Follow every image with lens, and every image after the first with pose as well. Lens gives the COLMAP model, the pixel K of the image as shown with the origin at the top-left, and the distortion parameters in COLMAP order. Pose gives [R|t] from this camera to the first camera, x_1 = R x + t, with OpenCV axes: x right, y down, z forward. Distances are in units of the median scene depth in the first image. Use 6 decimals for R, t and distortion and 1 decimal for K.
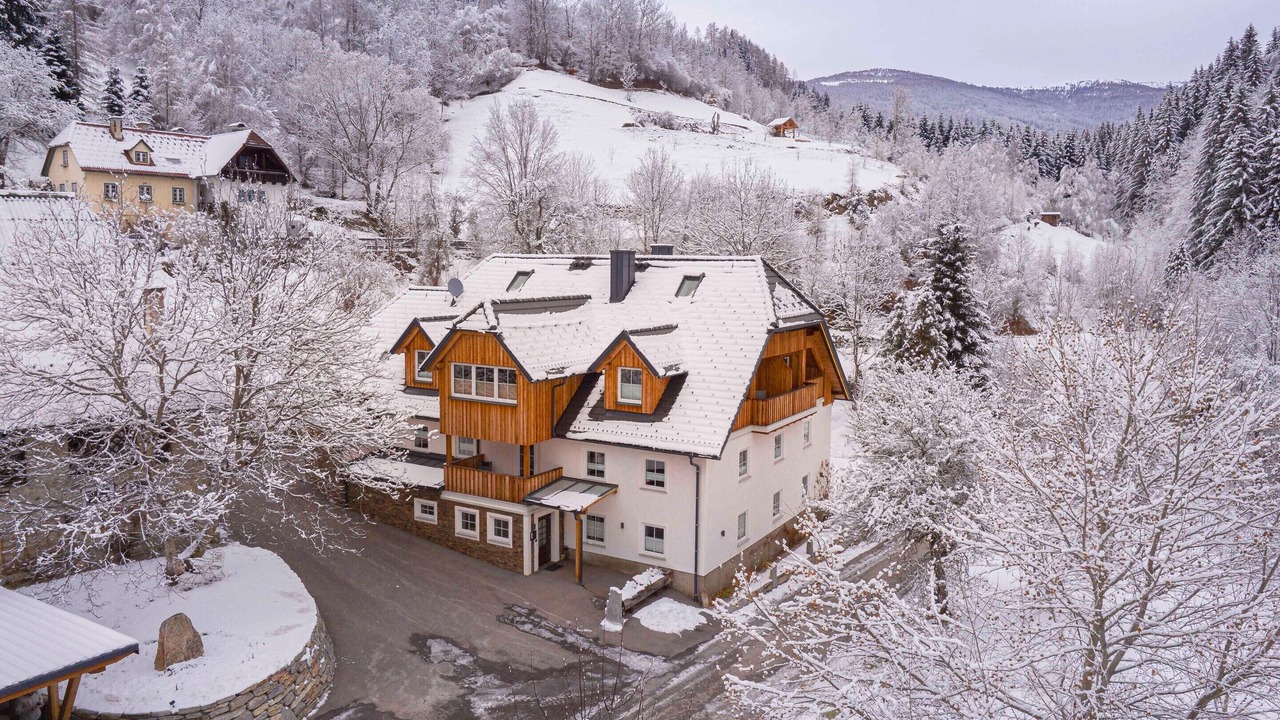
lens RADIAL K [[896.3, 0, 640.0], [0, 896.3, 360.0], [0, 0, 1]] dist [-0.037406, 0.002553]
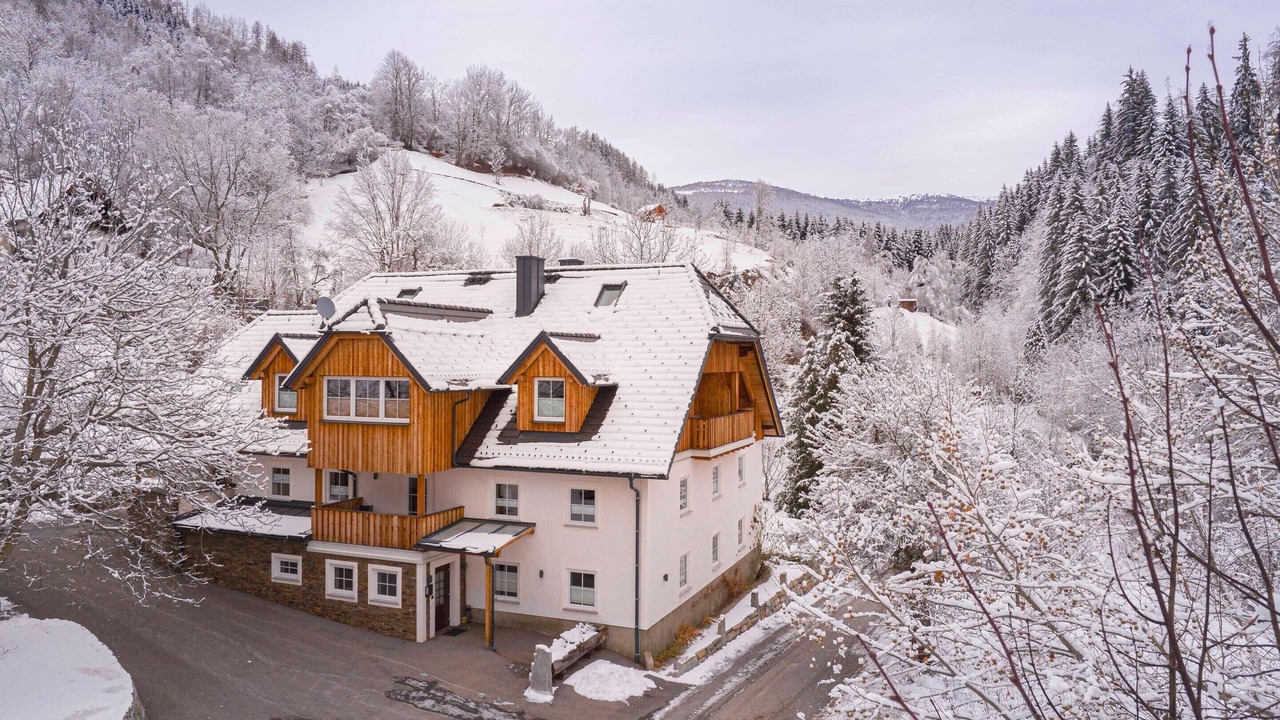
lens RADIAL K [[896.3, 0, 640.0], [0, 896.3, 360.0], [0, 0, 1]] dist [-0.037406, 0.002553]
pose [[0.988071, -0.004490, 0.153936, -0.033438], [0.021835, 0.993561, -0.111174, 0.051406], [-0.152446, 0.113209, 0.981807, 0.104574]]
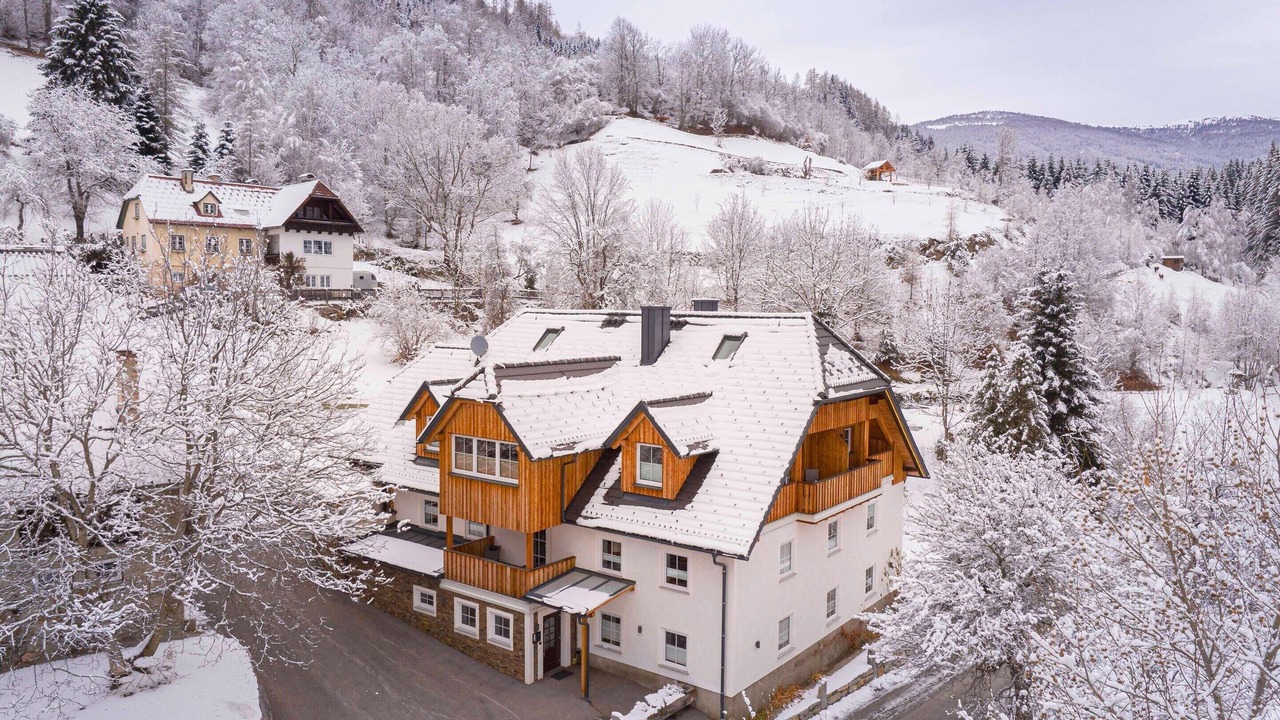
lens RADIAL K [[896.3, 0, 640.0], [0, 896.3, 360.0], [0, 0, 1]] dist [-0.037406, 0.002553]
pose [[0.993572, 0.004896, -0.113100, 0.045613], [-0.010672, 0.998666, -0.050521, -0.017119], [0.112702, 0.051403, 0.992298, 0.086535]]
